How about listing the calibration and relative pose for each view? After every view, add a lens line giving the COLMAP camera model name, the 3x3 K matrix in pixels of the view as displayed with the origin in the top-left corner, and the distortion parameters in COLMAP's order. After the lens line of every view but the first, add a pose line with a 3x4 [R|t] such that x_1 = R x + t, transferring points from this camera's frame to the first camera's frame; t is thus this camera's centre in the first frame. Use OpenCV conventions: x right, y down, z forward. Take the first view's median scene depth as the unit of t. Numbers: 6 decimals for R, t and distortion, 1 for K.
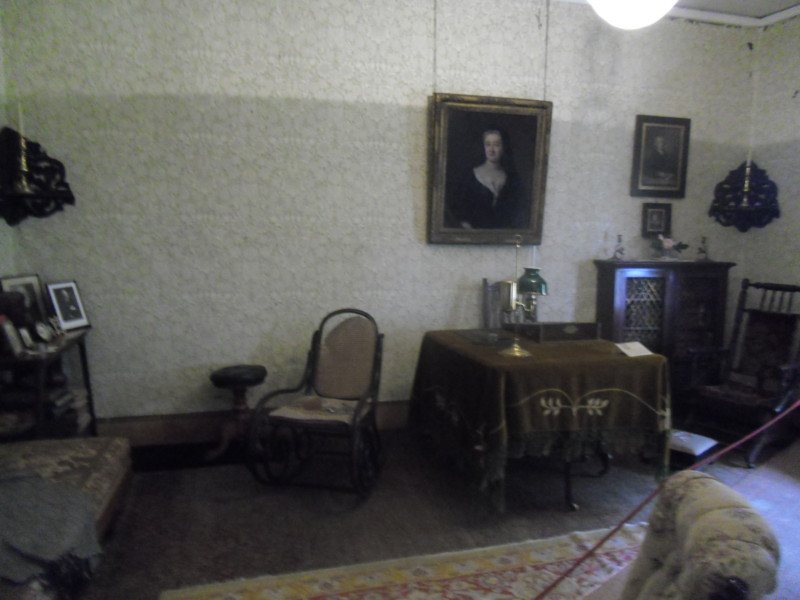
lens RADIAL K [[623.8, 0, 402.0], [0, 623.8, 299.6], [0, 0, 1]] dist [-0.014171, 0.000322]
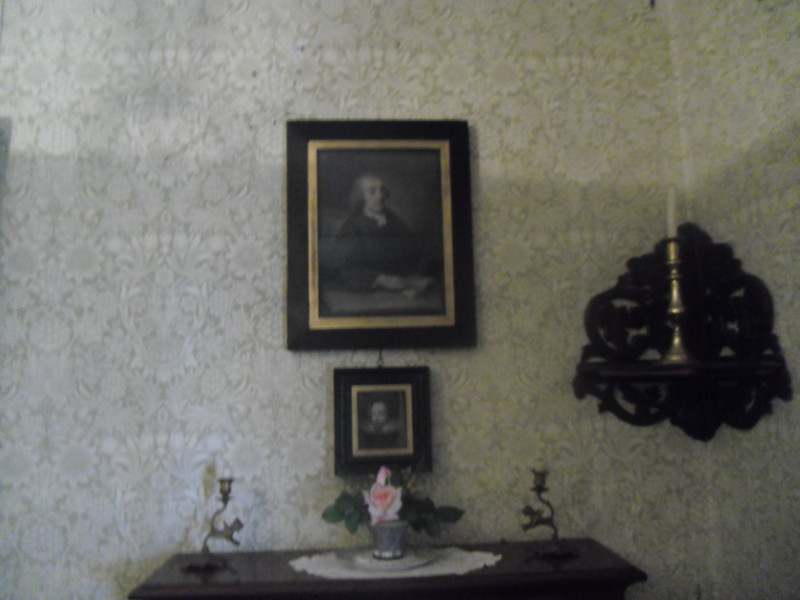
lens RADIAL K [[623.8, 0, 397.6], [0, 623.8, 301.5], [0, 0, 1]] dist [-0.014171, 0.000322]
pose [[0.979104, -0.067772, -0.191735, 0.485927], [0.019861, 0.970196, -0.241508, -0.109472], [0.202388, 0.232653, 0.951268, 0.682250]]
